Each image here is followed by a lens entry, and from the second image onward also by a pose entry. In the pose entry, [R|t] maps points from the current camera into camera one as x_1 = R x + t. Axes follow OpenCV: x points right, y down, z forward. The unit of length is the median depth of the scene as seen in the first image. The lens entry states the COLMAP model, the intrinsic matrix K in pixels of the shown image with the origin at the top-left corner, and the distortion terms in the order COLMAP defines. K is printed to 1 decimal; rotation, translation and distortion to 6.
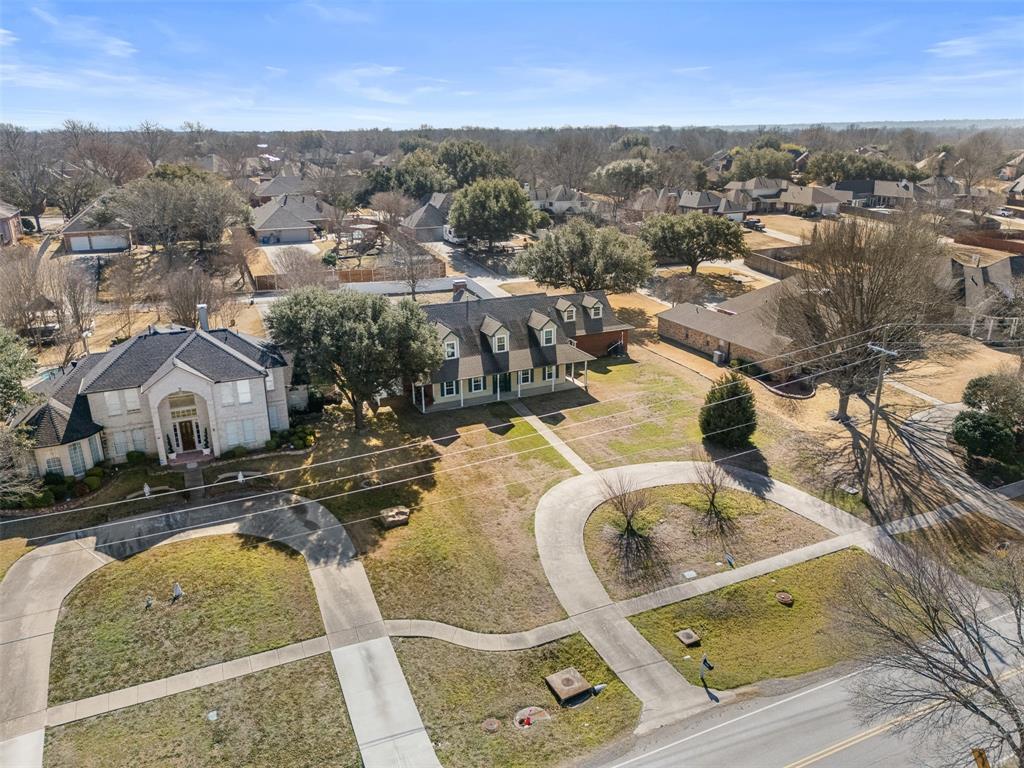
lens RADIAL K [[756.5, 0, 513.6], [0, 756.5, 385.8], [0, 0, 1]] dist [0.051377, -0.032073]
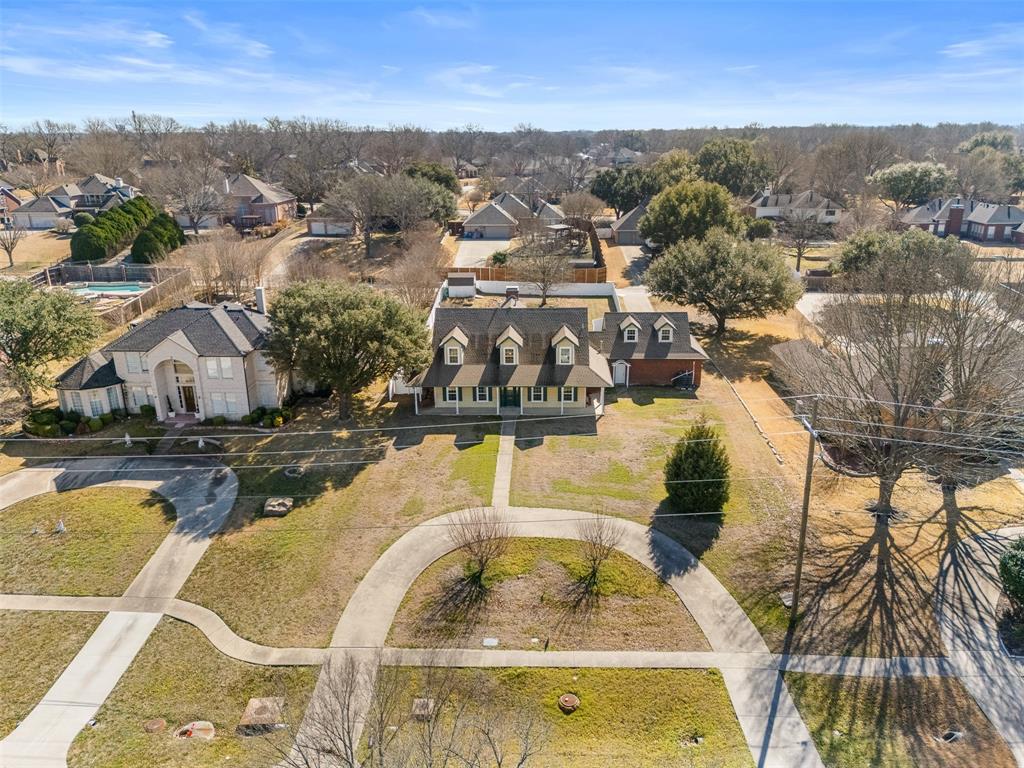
lens RADIAL K [[756.5, 0, 510.2], [0, 756.5, 382.4], [0, 0, 1]] dist [0.051377, -0.032073]
pose [[0.891340, 0.143822, -0.429917, 0.487795], [-0.144531, 0.989008, 0.031205, -0.064448], [0.429680, 0.034322, 0.902329, 0.176280]]
